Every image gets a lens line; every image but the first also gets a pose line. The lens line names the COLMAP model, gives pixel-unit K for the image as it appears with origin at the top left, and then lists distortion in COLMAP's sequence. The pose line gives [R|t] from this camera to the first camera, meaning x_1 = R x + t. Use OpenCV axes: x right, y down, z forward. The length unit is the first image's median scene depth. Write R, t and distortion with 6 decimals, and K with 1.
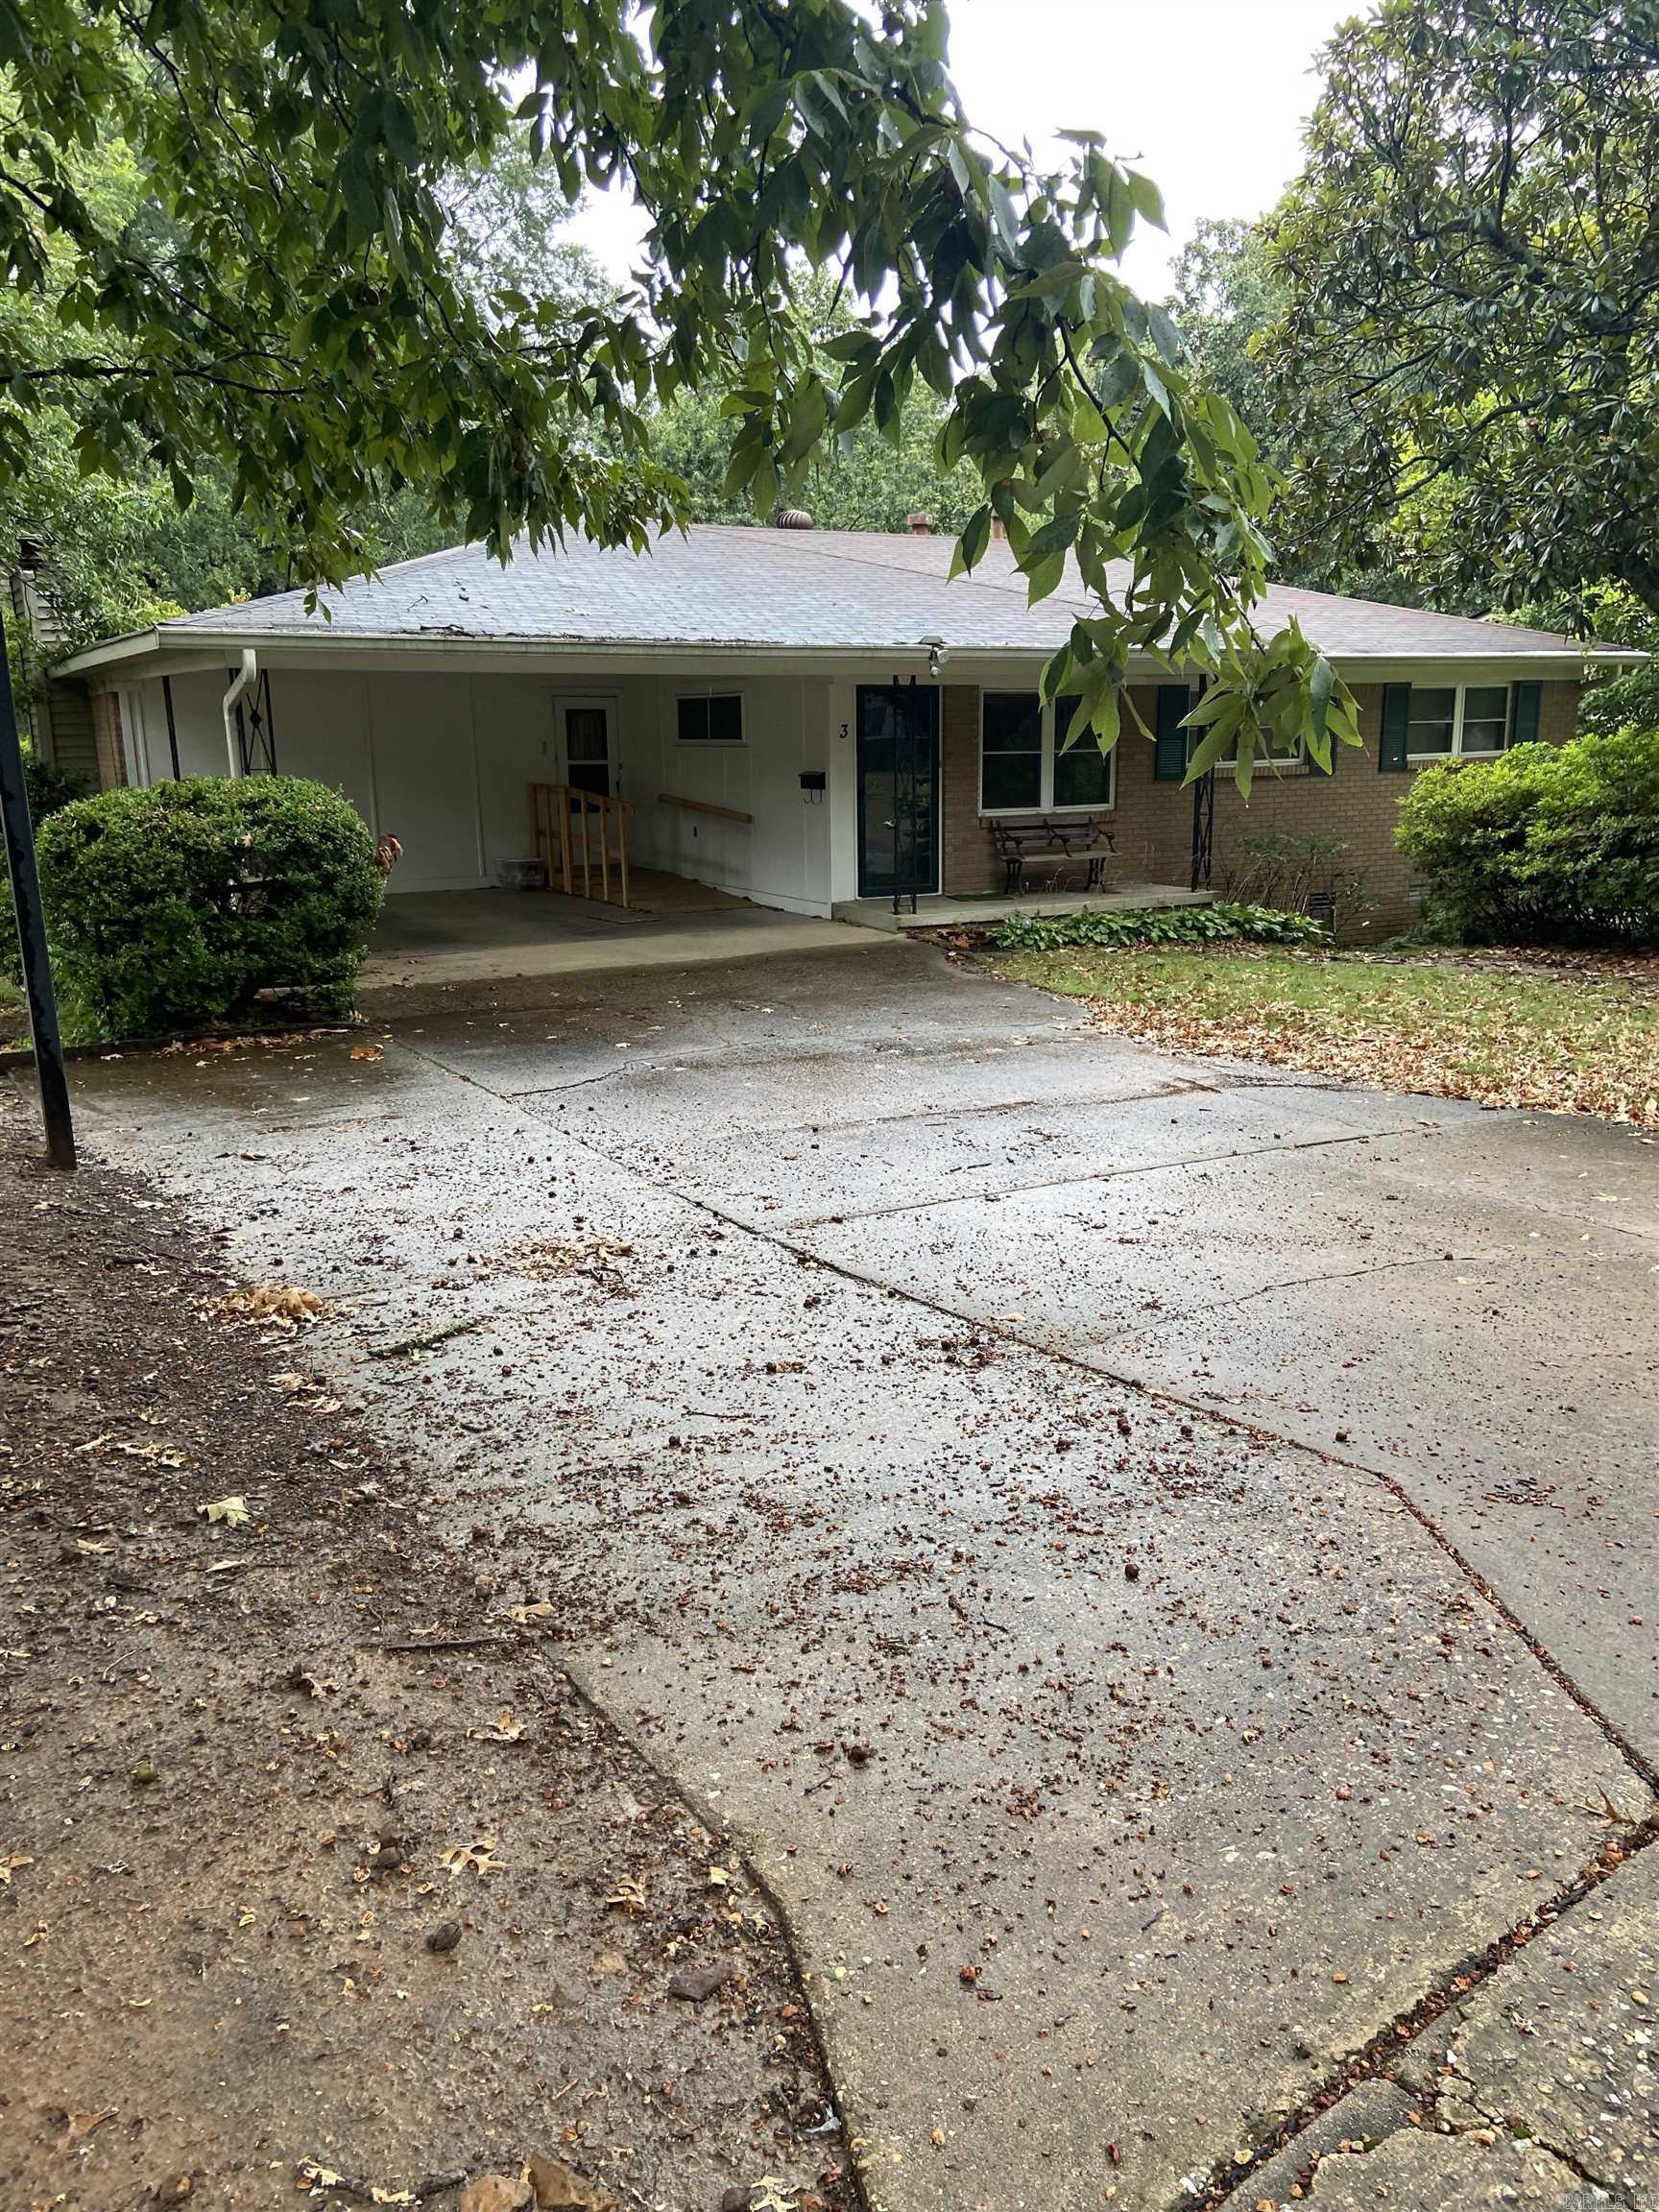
lens RADIAL K [[1681.0, 0, 829.5], [0, 1681.0, 1106.0], [0, 0, 1]] dist [0.001633, 0.000675]
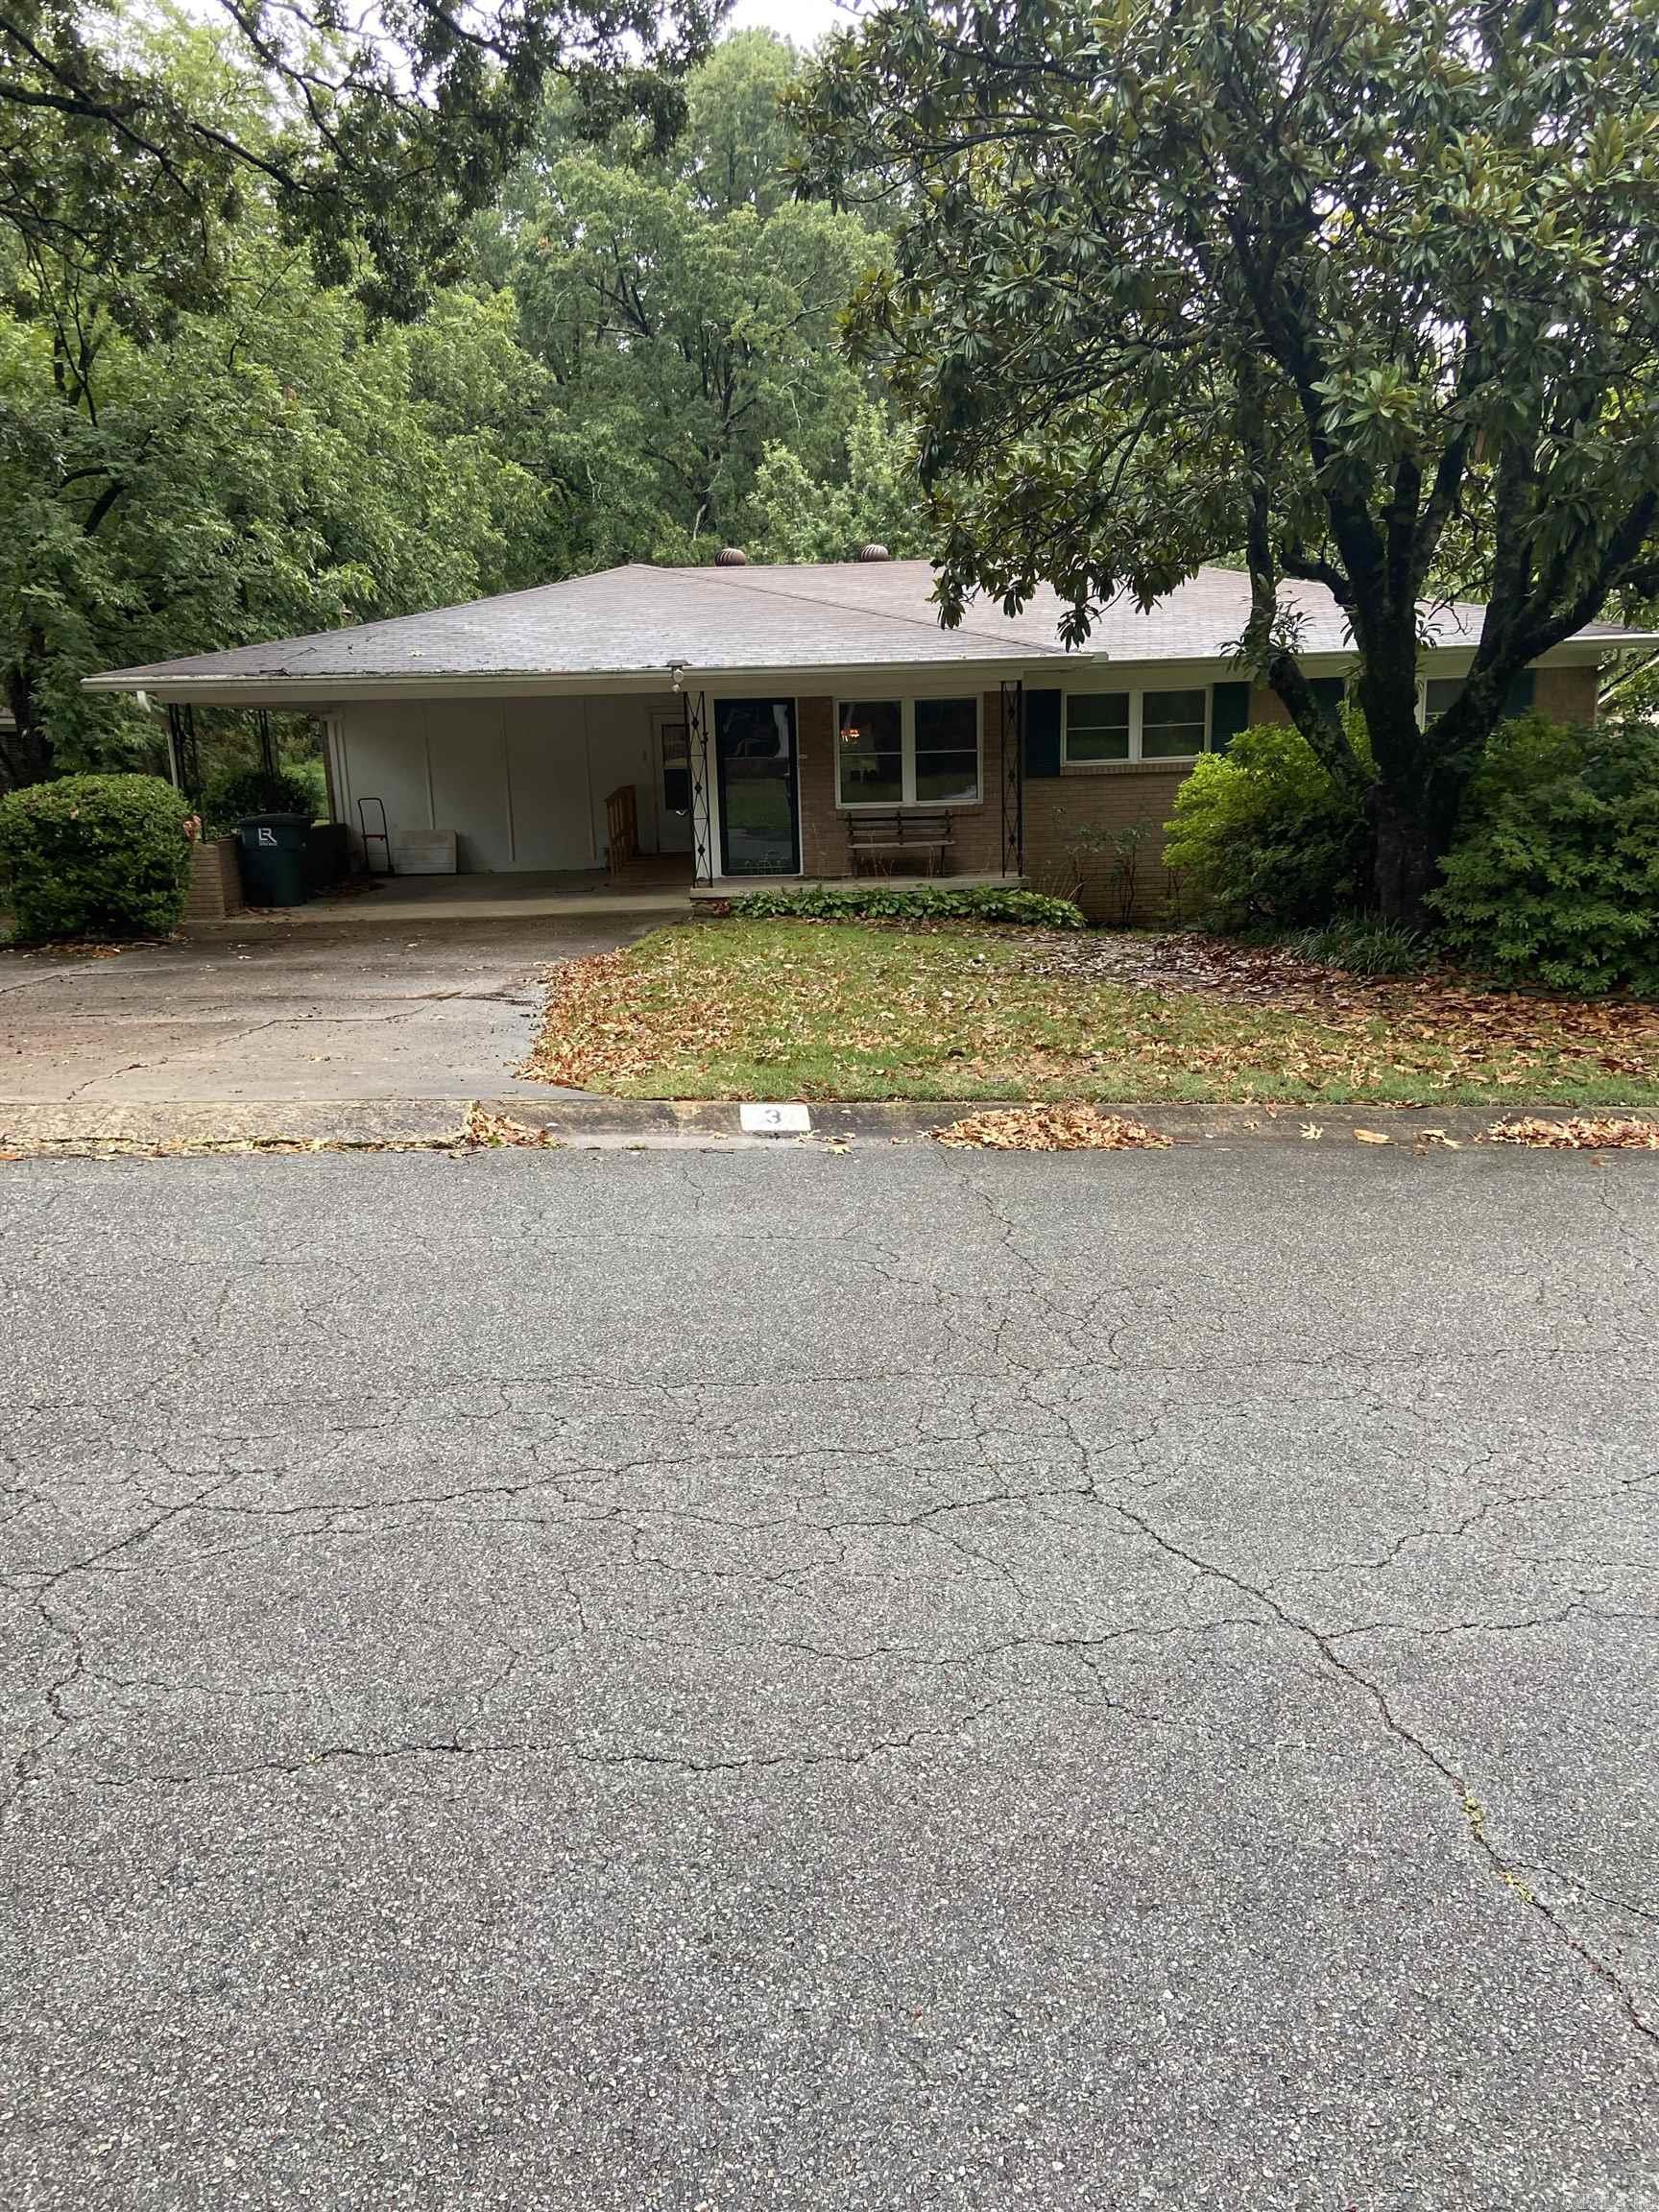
lens RADIAL K [[1681.0, 0, 829.5], [0, 1681.0, 1106.0], [0, 0, 1]] dist [0.001633, 0.000675]
pose [[0.903600, 0.079890, -0.420861, 0.608132], [-0.082013, 0.996545, 0.013084, 0.019096], [0.420453, 0.022693, 0.907031, -0.059356]]
